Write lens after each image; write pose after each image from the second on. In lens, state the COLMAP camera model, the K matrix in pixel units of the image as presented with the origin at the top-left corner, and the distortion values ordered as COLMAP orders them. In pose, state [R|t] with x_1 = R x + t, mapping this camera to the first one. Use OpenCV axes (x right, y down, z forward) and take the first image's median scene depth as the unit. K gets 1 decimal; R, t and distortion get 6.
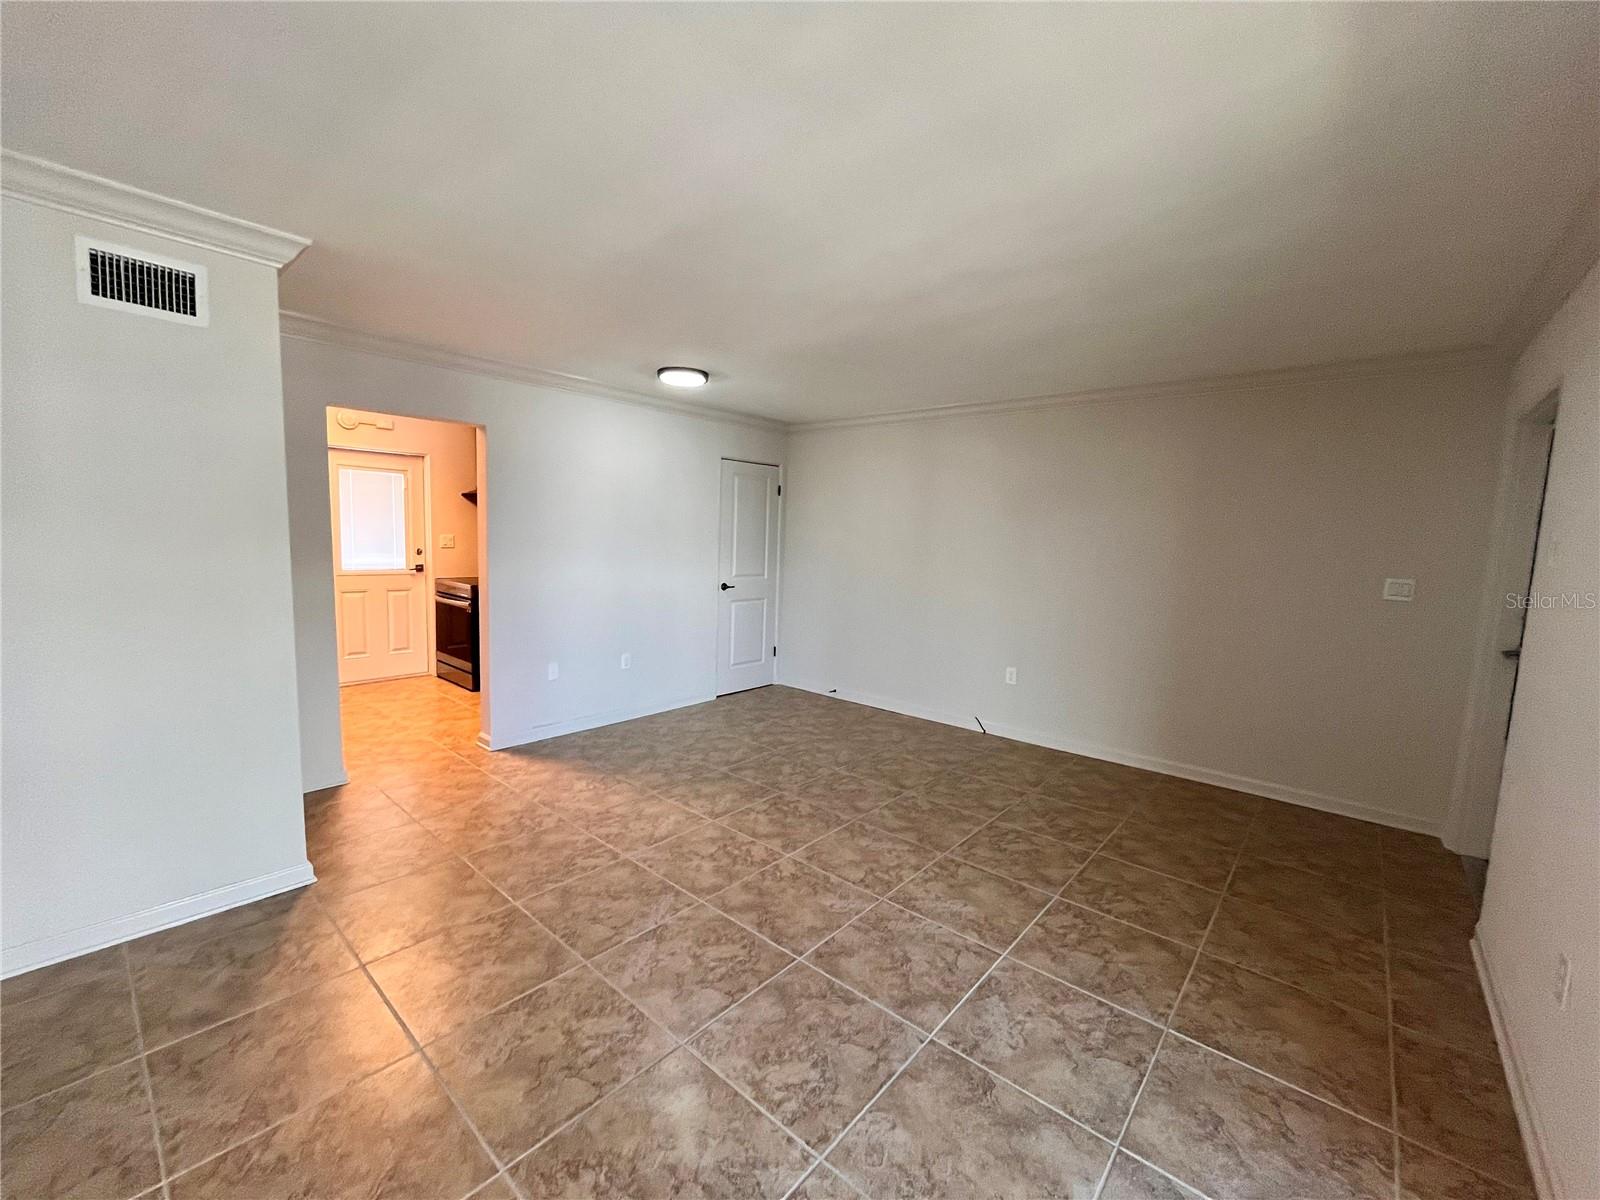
lens RADIAL K [[648.5, 0, 800.0], [0, 648.5, 600.0], [0, 0, 1]] dist [-0.001351, 0.000132]
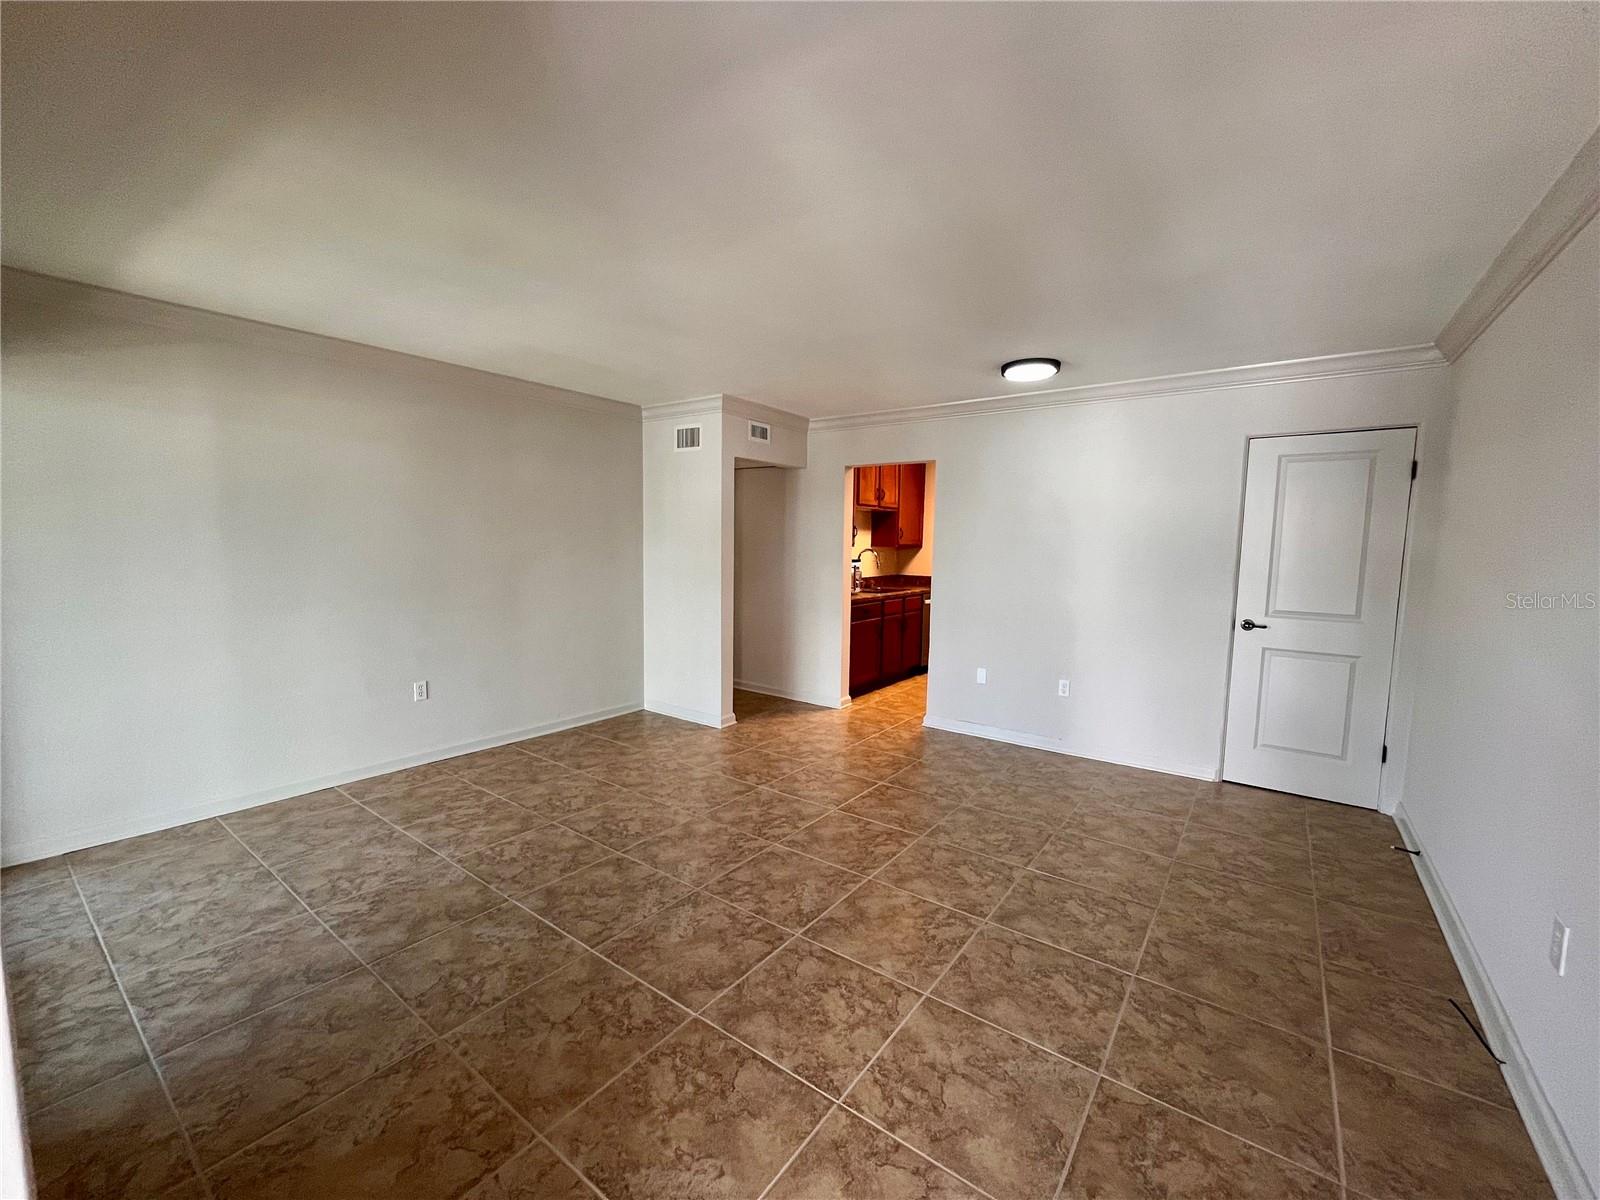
lens RADIAL K [[648.5, 0, 800.0], [0, 648.5, 600.0], [0, 0, 1]] dist [-0.001351, 0.000132]
pose [[0.080790, 0.060178, -0.994913, 0.935134], [-0.114475, 0.992131, 0.050714, -0.049308], [0.990136, 0.109795, 0.087043, 0.847589]]
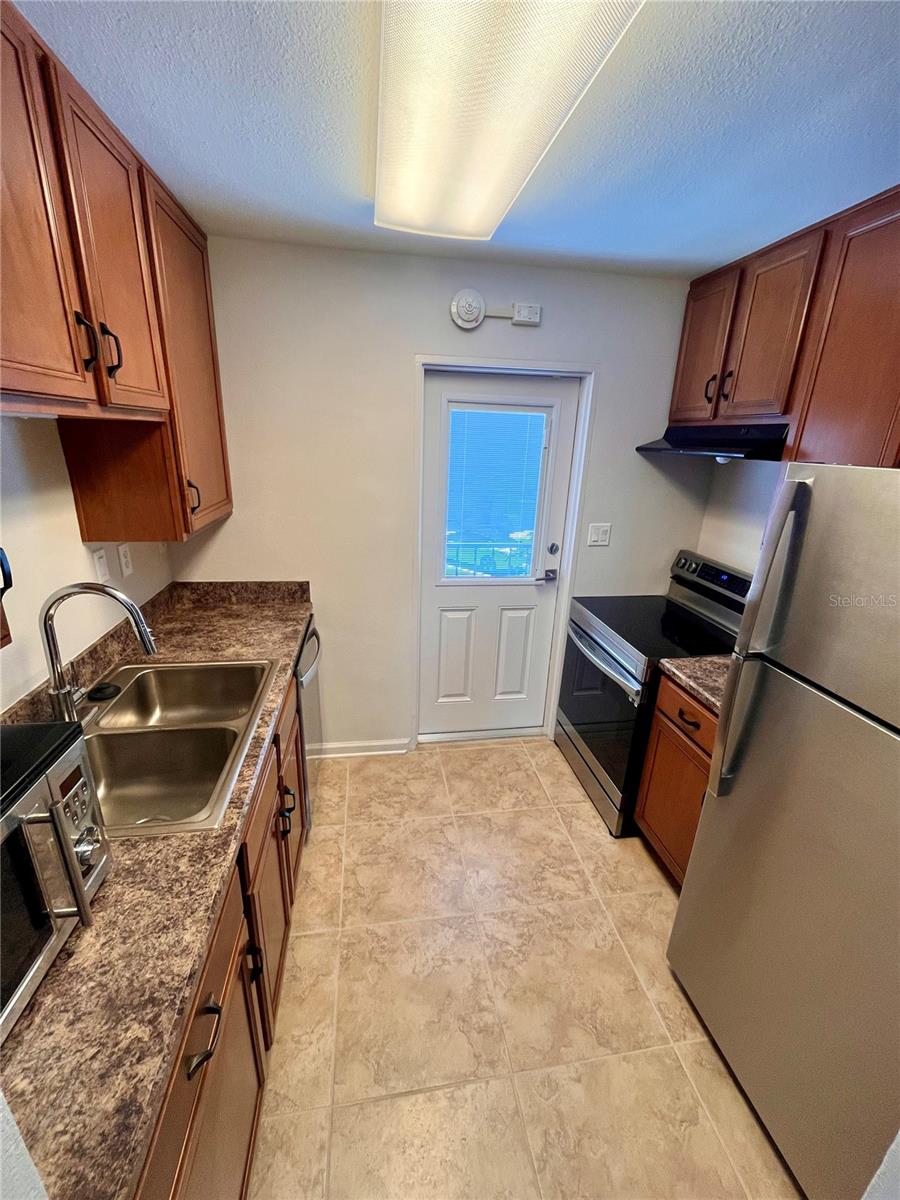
lens RADIAL K [[486.4, 0, 450.0], [0, 486.4, 600.0], [0, 0, 1]] dist [-0.001351, 0.000132]
pose [[0.771928, 0.195892, -0.604775, -0.725418], [-0.074394, 0.972639, 0.220090, -0.232172], [0.631342, -0.124903, 0.765380, 1.123691]]
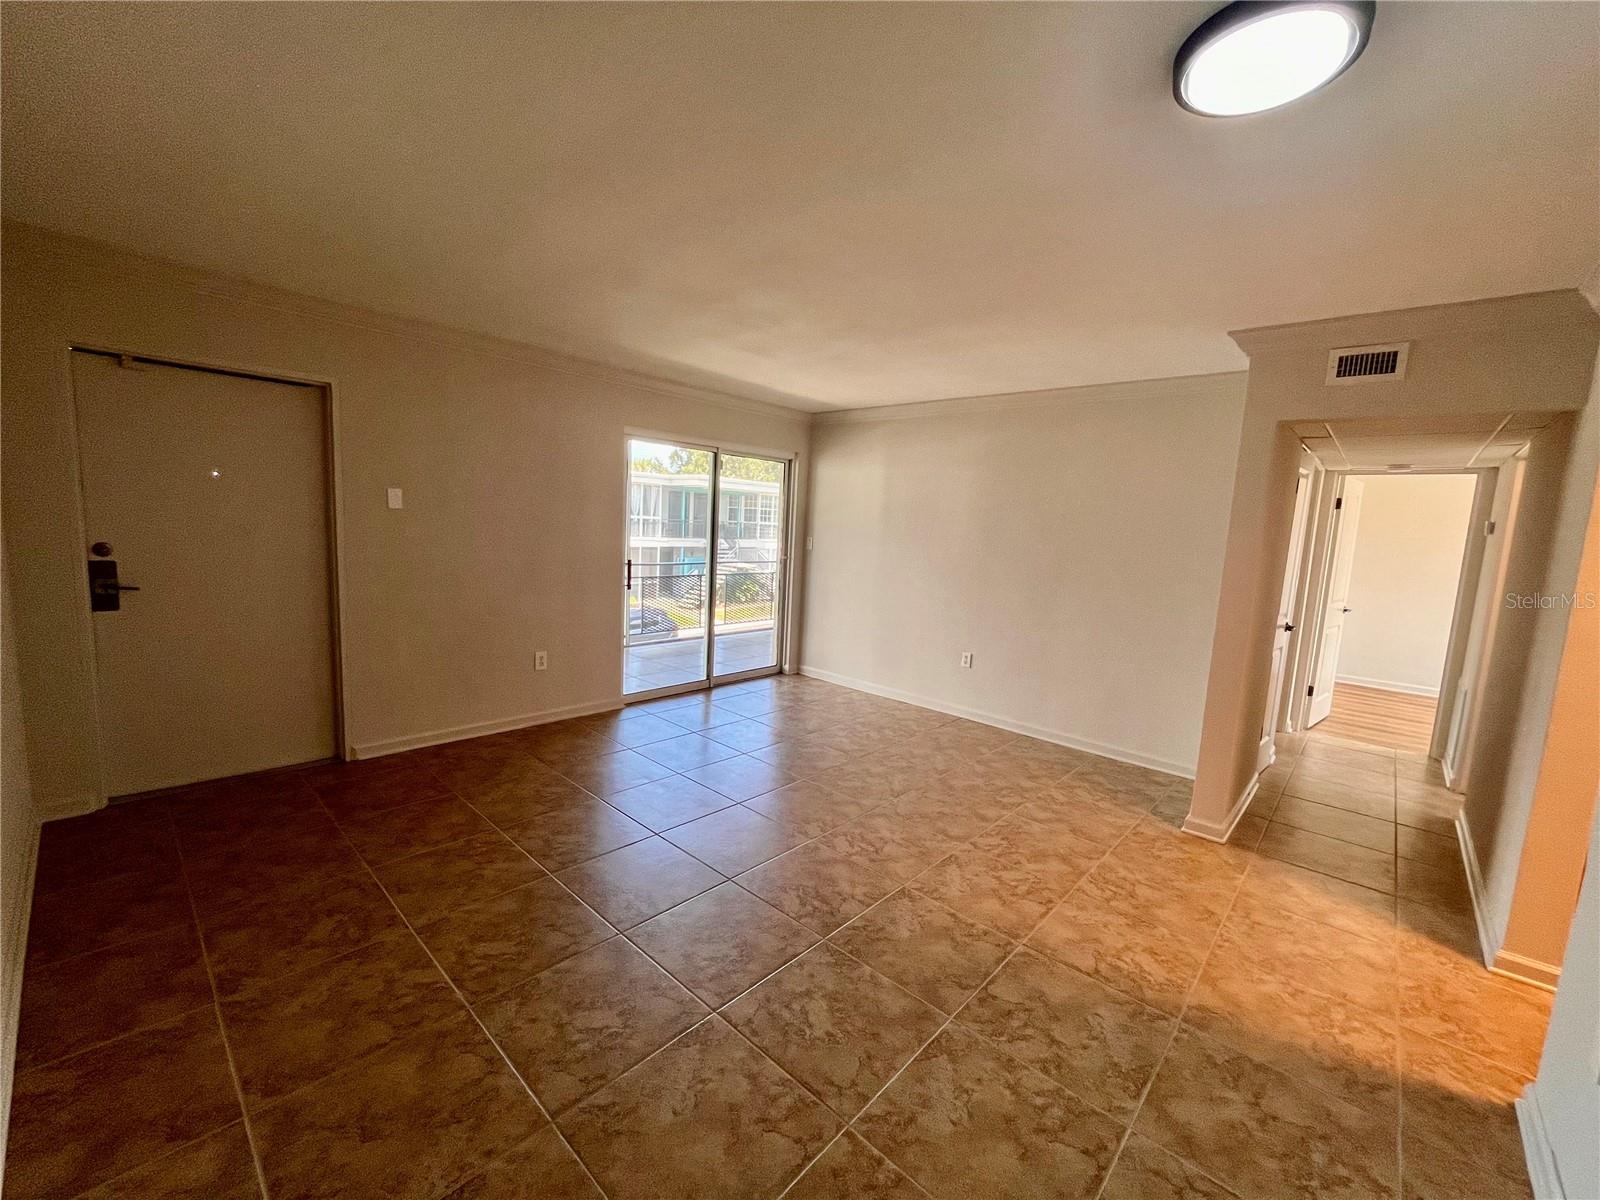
lens RADIAL K [[648.5, 0, 800.0], [0, 648.5, 600.0], [0, 0, 1]] dist [-0.001351, 0.000132]
pose [[-0.996033, -0.087183, 0.017786, 0.015581], [-0.081163, 0.972127, 0.219959, -0.190219], [-0.036467, 0.217643, -0.975347, 1.802181]]
